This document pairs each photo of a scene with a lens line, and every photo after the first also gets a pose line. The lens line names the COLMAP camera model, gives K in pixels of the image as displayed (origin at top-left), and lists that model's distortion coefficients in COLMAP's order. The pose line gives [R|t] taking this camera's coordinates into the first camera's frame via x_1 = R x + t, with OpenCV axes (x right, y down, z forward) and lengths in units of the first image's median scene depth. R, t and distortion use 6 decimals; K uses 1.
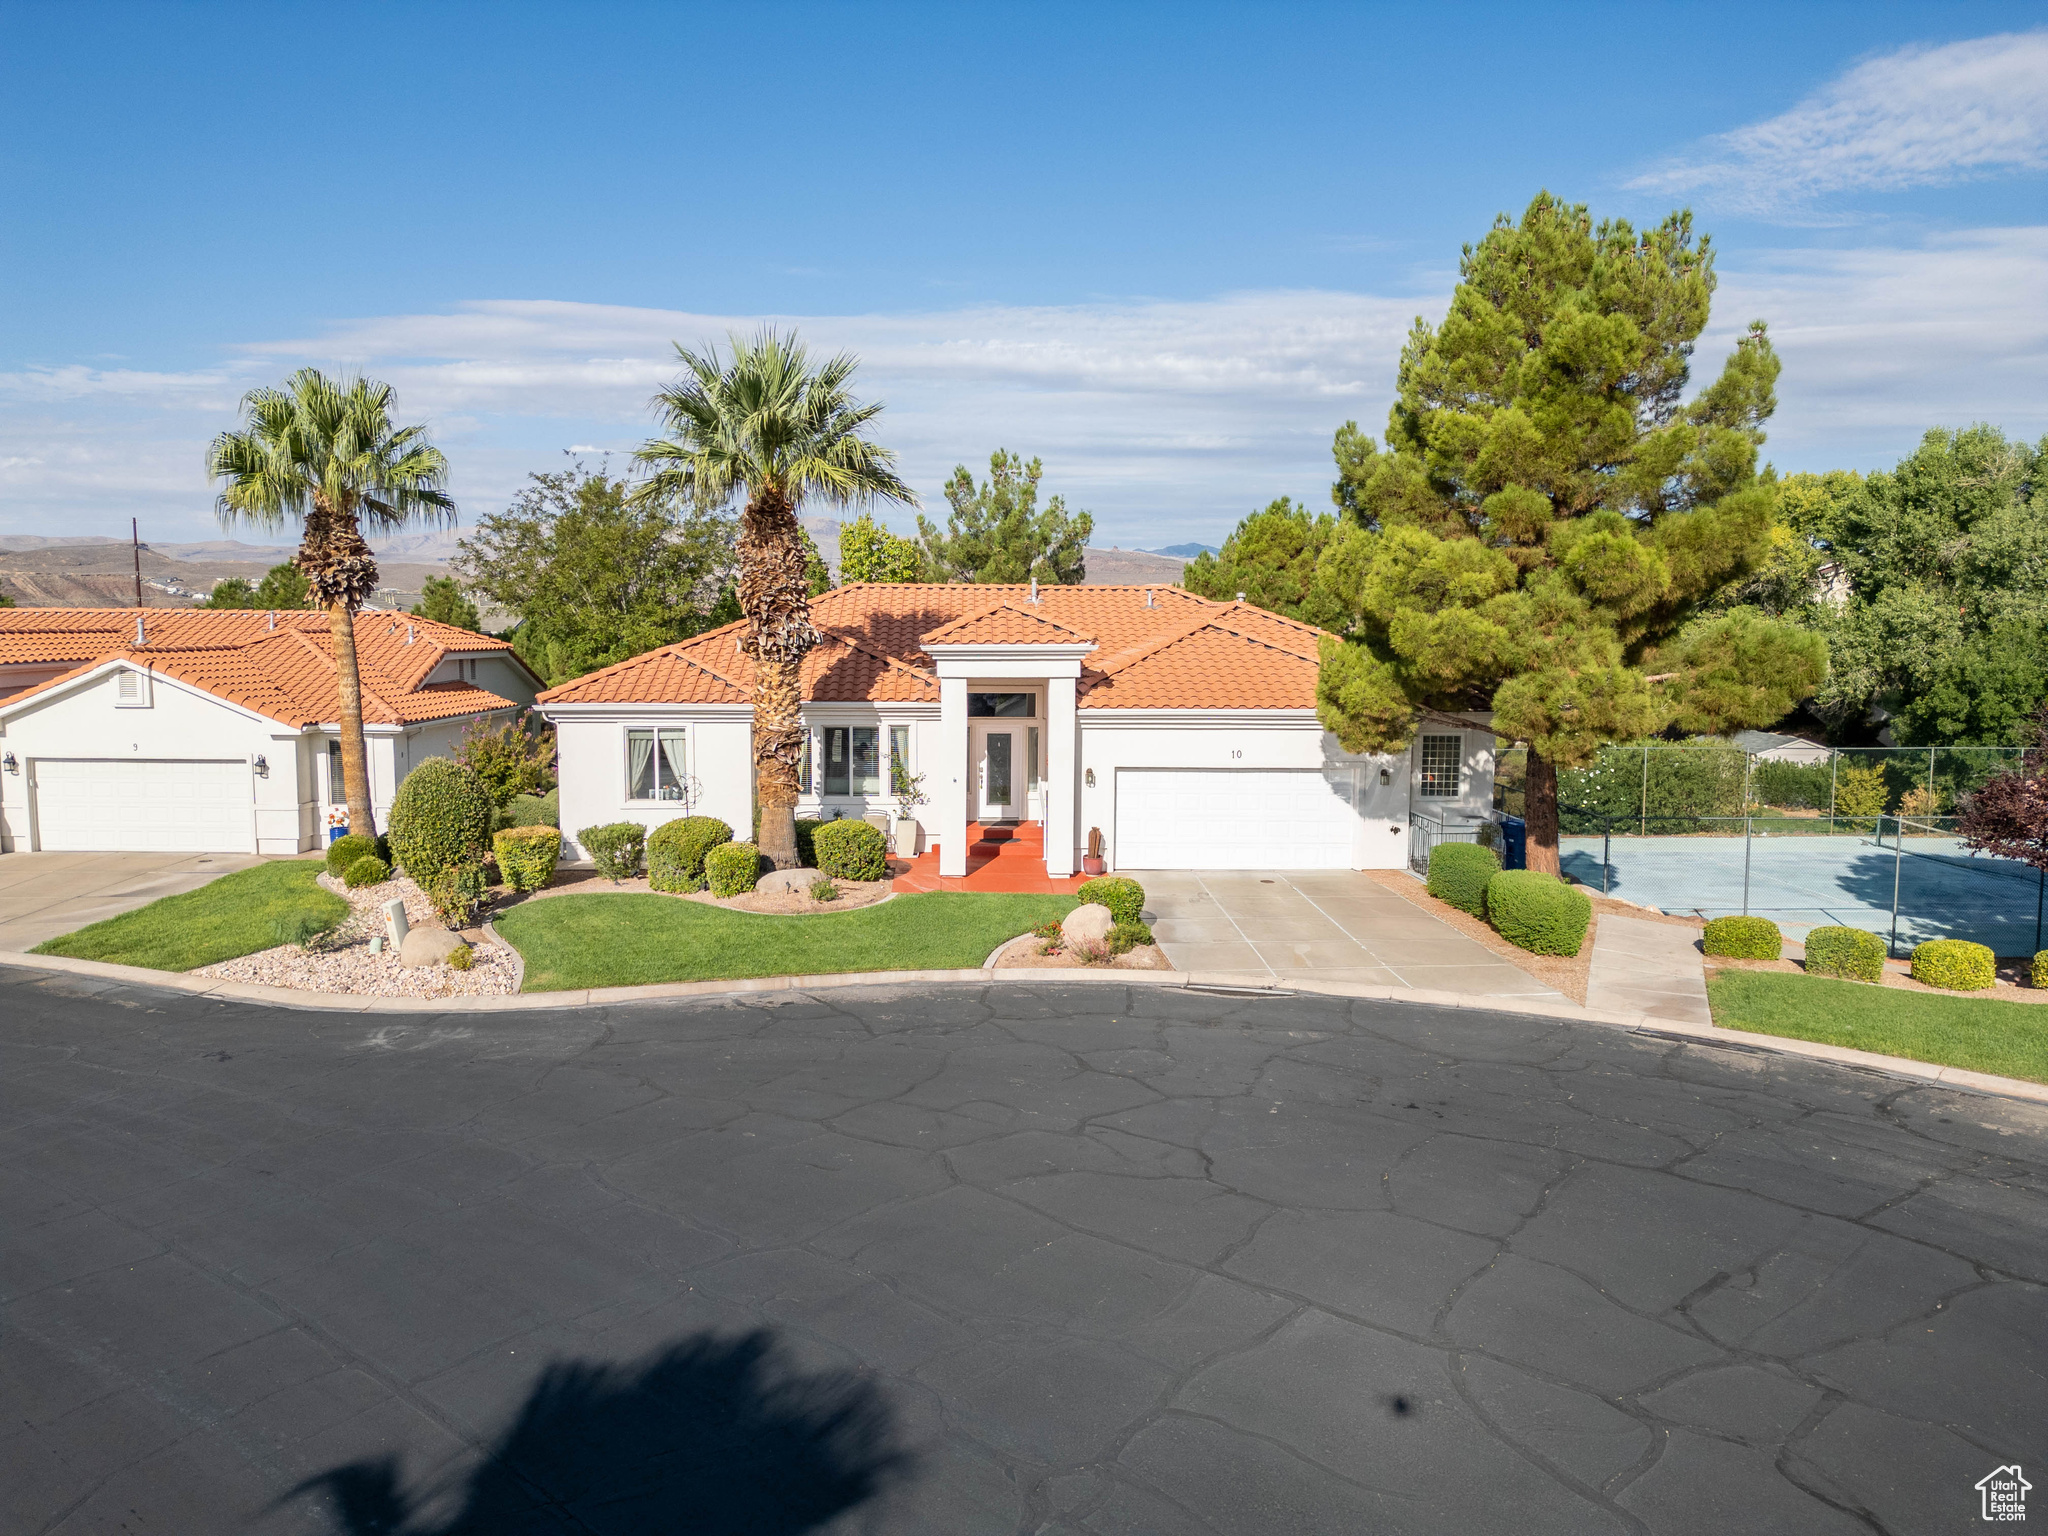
lens RADIAL K [[1433.8, 0, 1027.4], [0, 1433.8, 767.0], [0, 0, 1]] dist [0.070946, -0.062985]
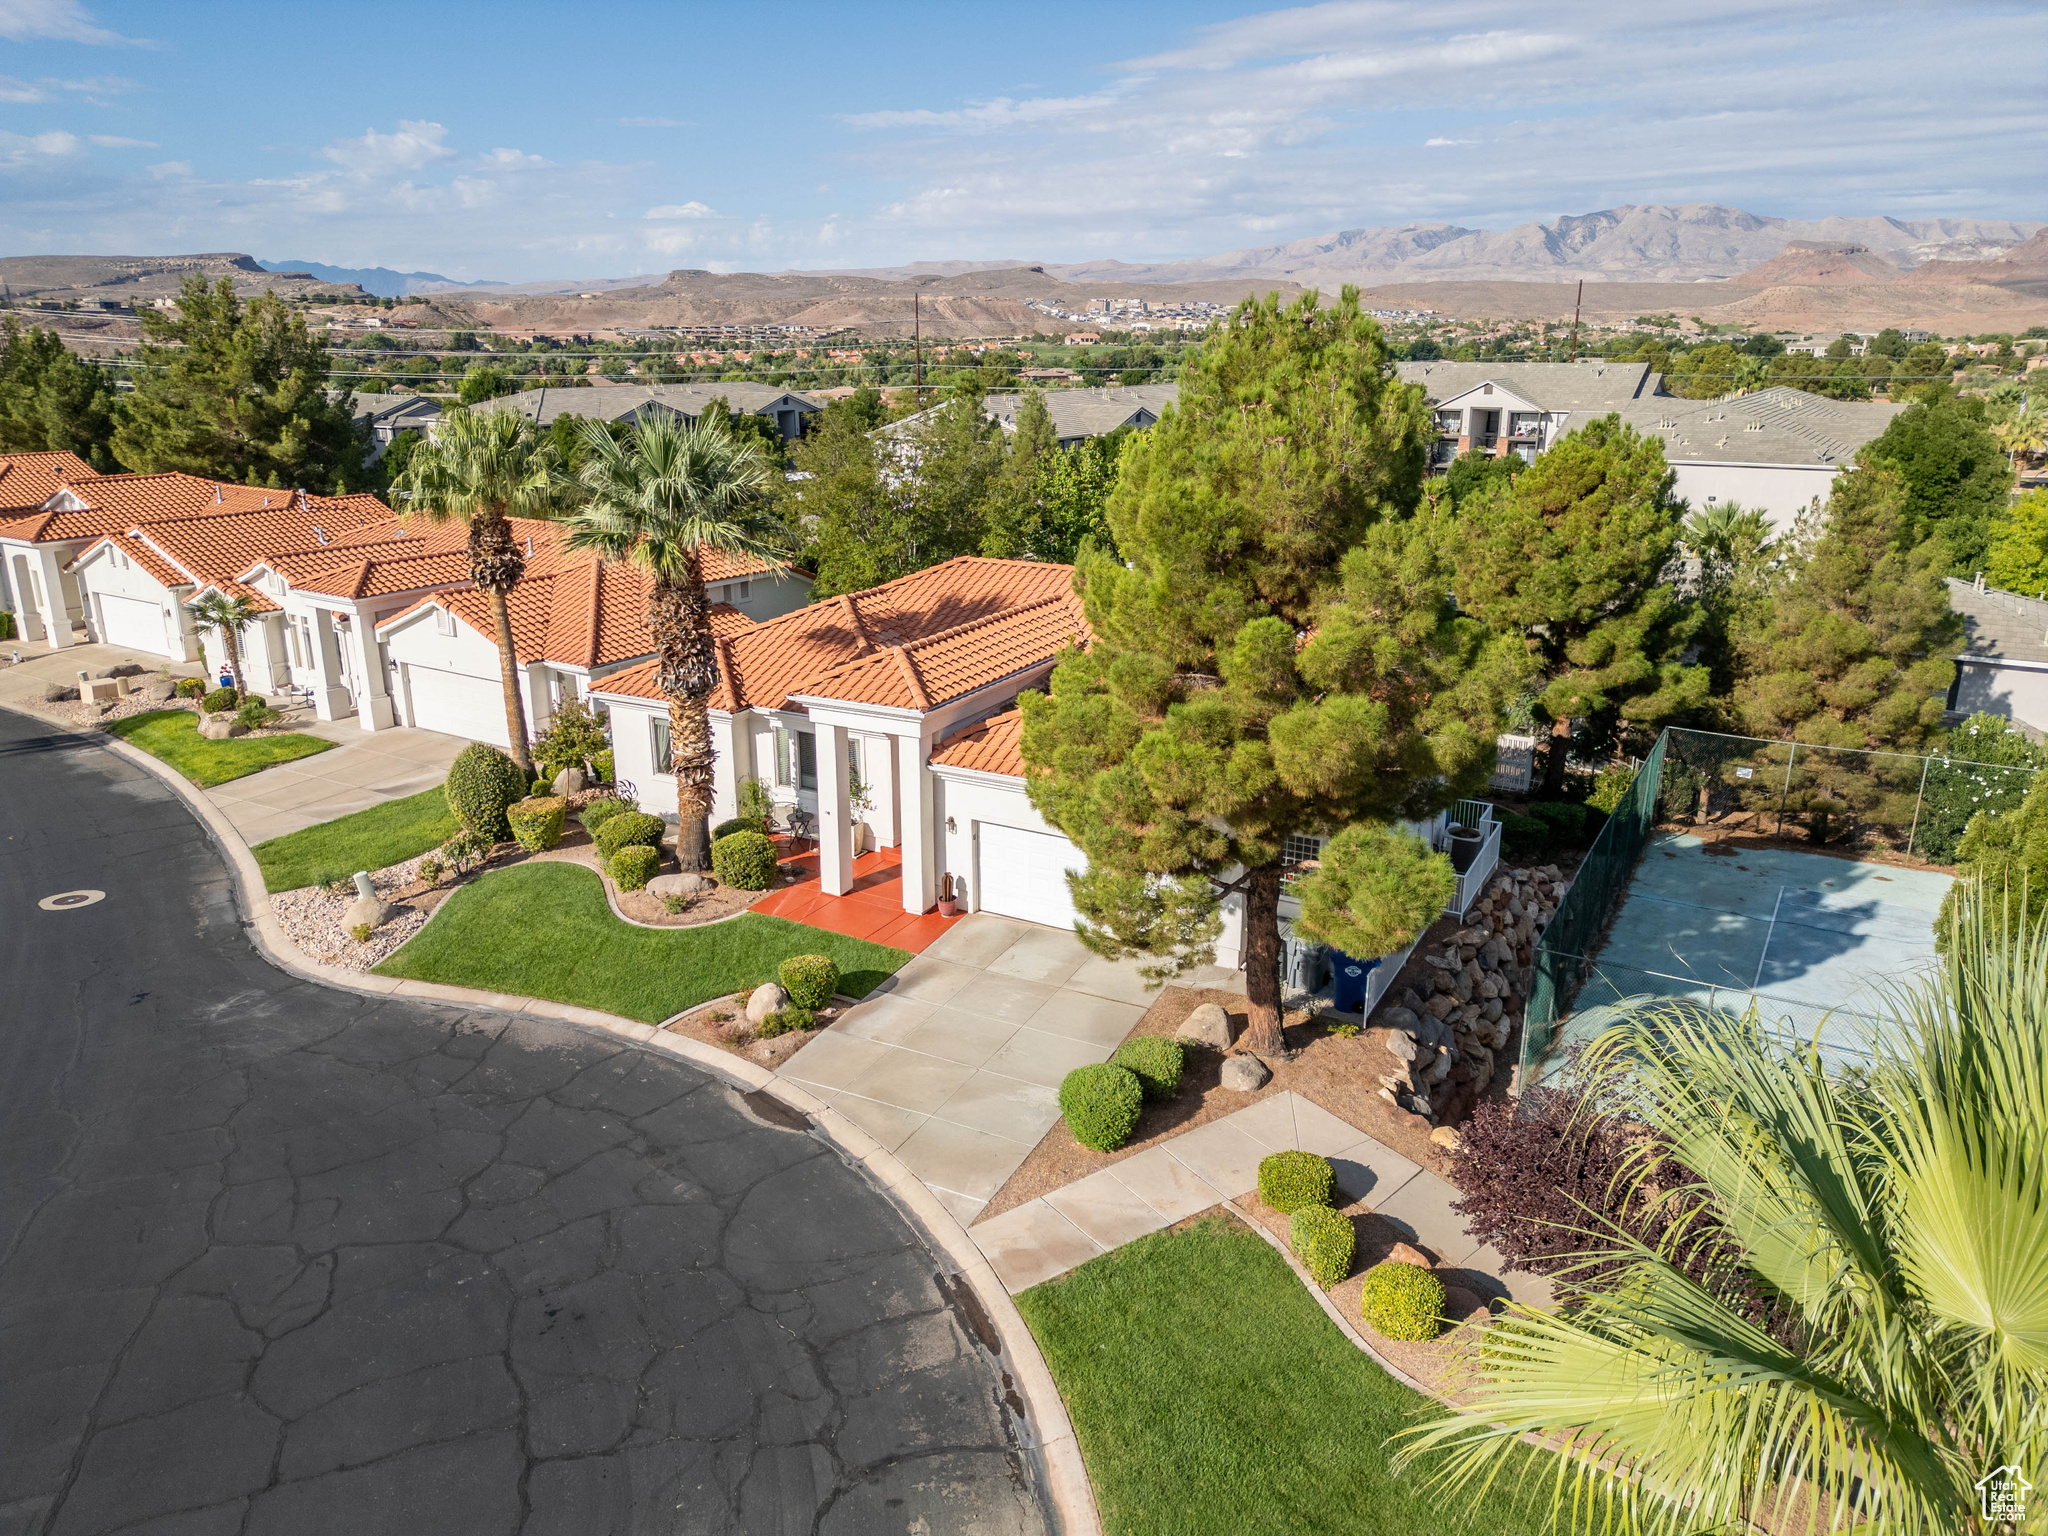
lens RADIAL K [[1436.9, 0, 1026.0], [0, 1436.9, 767.4], [0, 0, 1]] dist [0.068919, -0.068313]
pose [[0.851276, 0.148056, -0.503397, 0.616525], [-0.049982, 0.977884, 0.203087, -0.251454], [0.522333, -0.147722, 0.839849, 0.150114]]
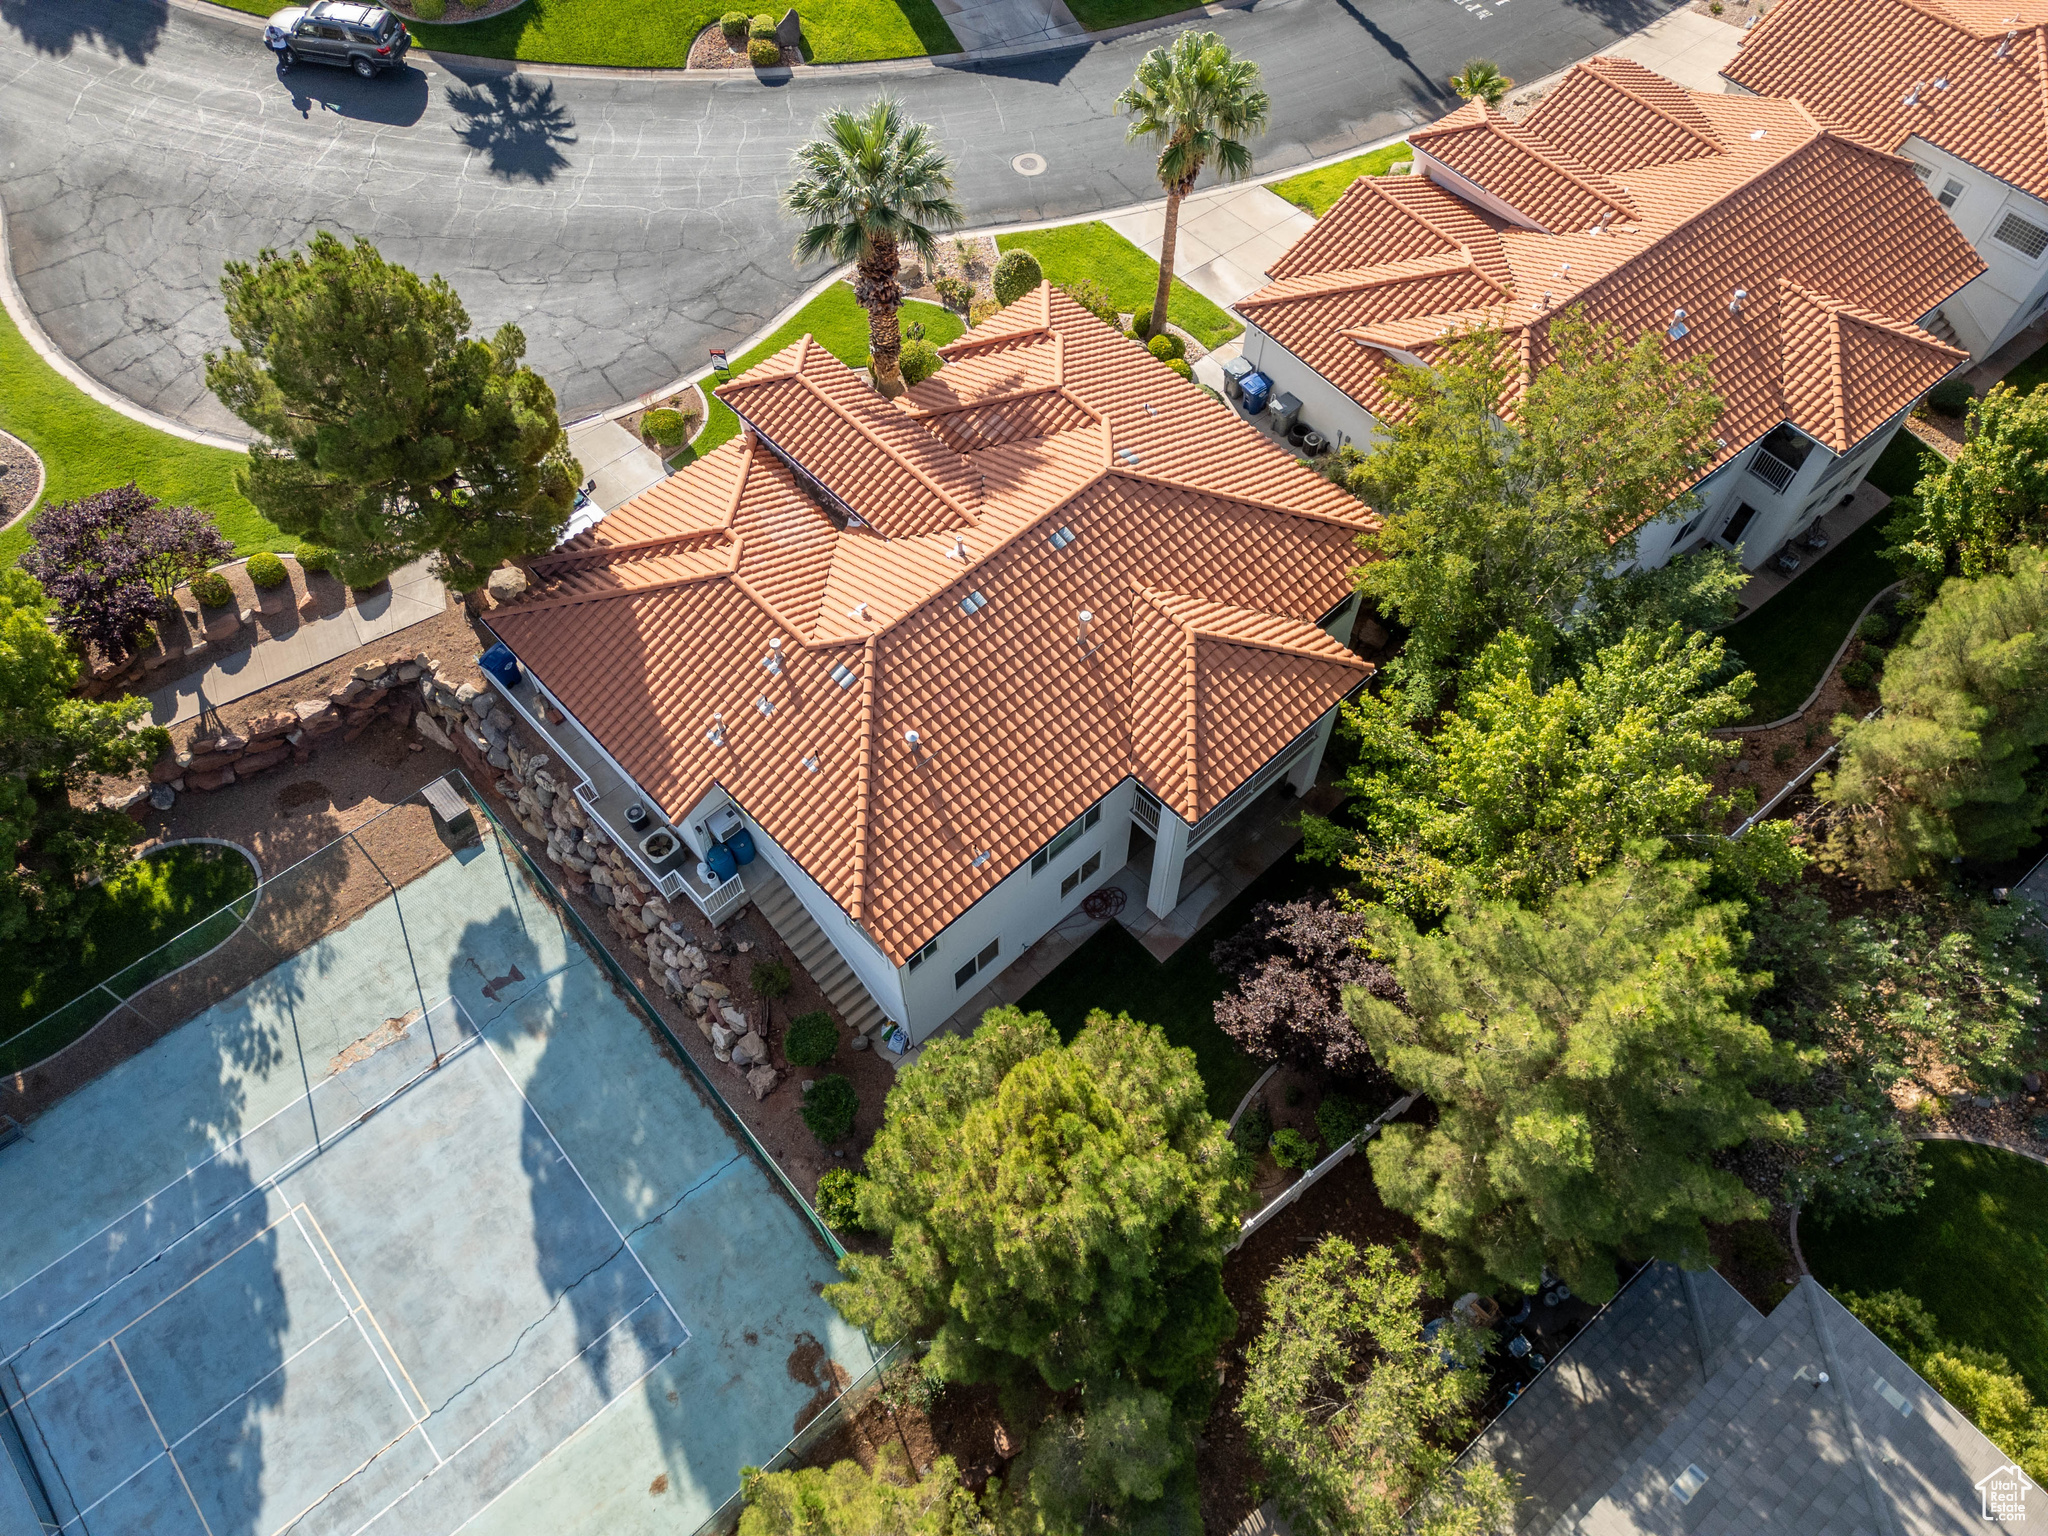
lens RADIAL K [[1436.9, 0, 1026.0], [0, 1436.9, 767.4], [0, 0, 1]] dist [0.068919, -0.068313]
pose [[-0.766890, 0.538210, -0.349587, 0.504619], [-0.070696, 0.470555, 0.879534, -1.175799], [0.637873, 0.699220, -0.322815, 1.864837]]
